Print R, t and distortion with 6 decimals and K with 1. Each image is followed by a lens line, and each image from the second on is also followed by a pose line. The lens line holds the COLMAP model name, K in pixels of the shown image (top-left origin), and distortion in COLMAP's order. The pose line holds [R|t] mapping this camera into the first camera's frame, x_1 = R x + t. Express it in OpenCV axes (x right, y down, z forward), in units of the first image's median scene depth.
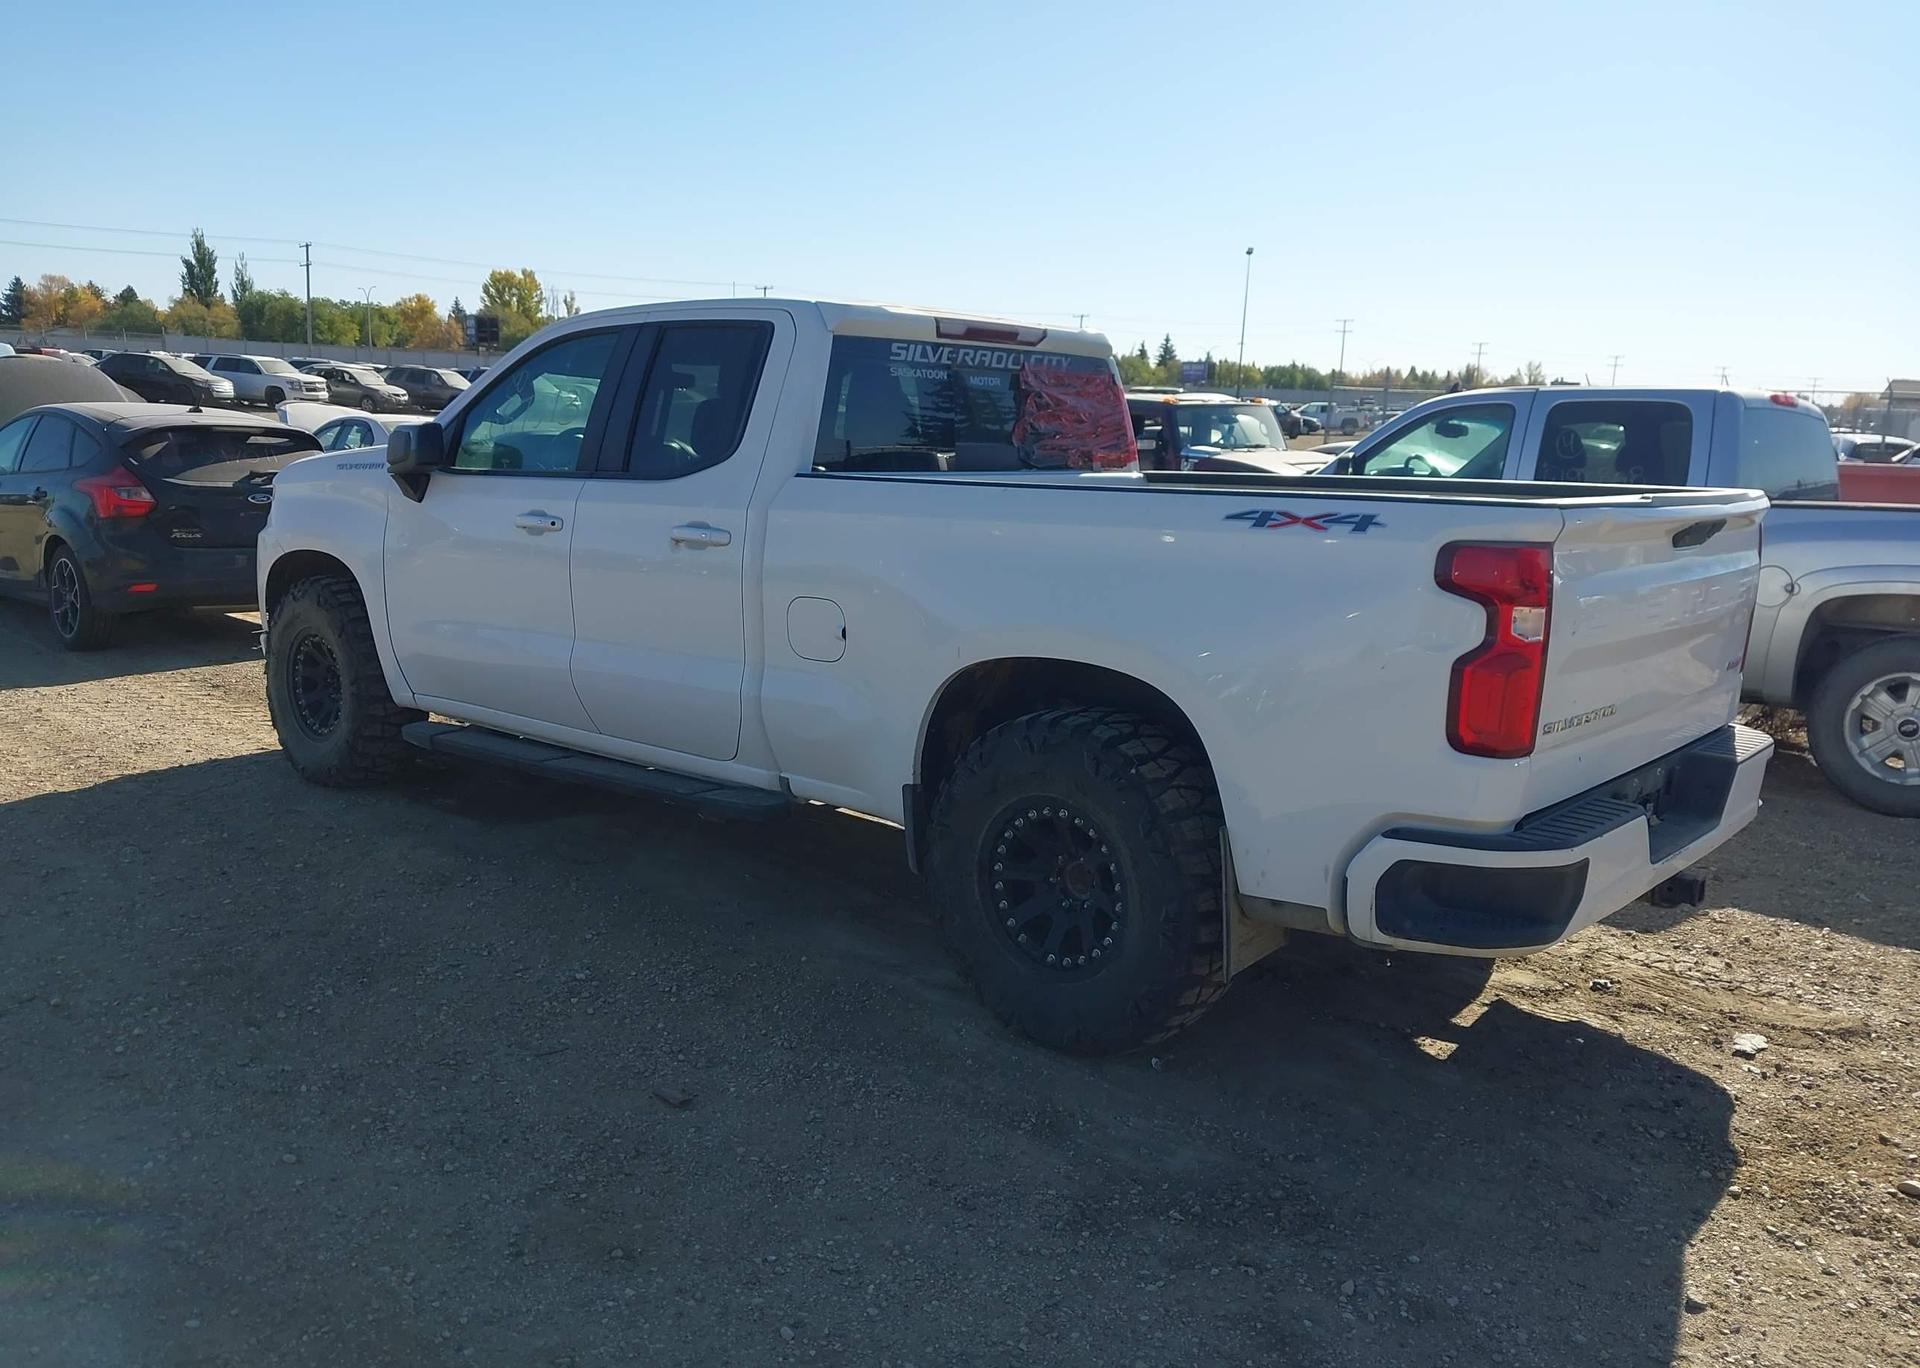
lens RADIAL K [[1507.0, 0, 952.2], [0, 1507.0, 757.8], [0, 0, 1]] dist [0.030290, -0.045935]
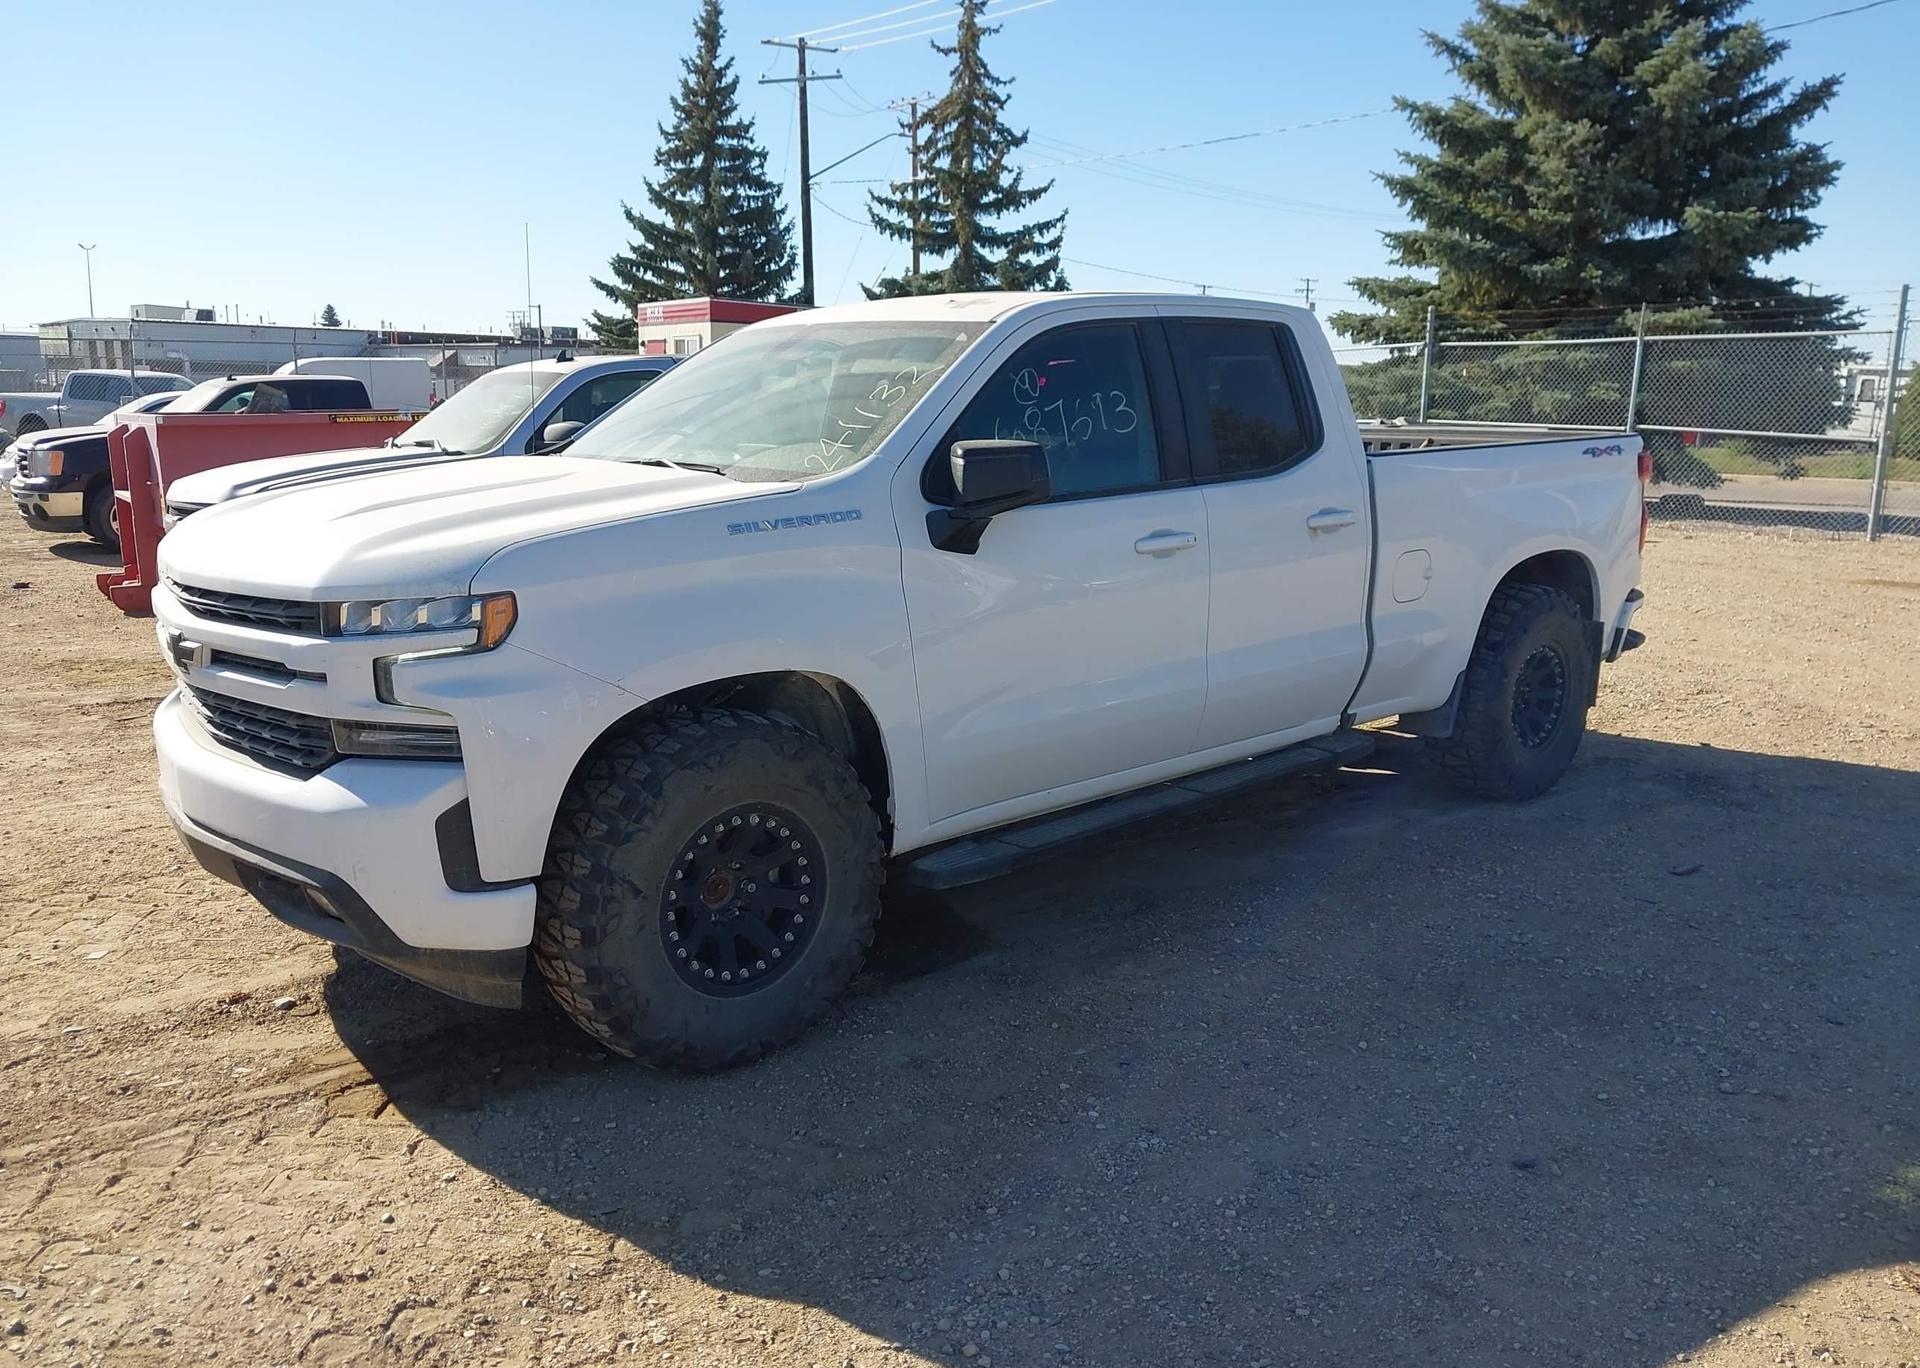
lens RADIAL K [[1507.0, 0, 952.2], [0, 1507.0, 757.8], [0, 0, 1]] dist [0.030290, -0.045935]
pose [[0.145427, -0.264046, 0.953483, -1.194401], [0.222283, 0.947811, 0.228572, -0.271976], [-0.964075, 0.178703, 0.196531, 0.991822]]
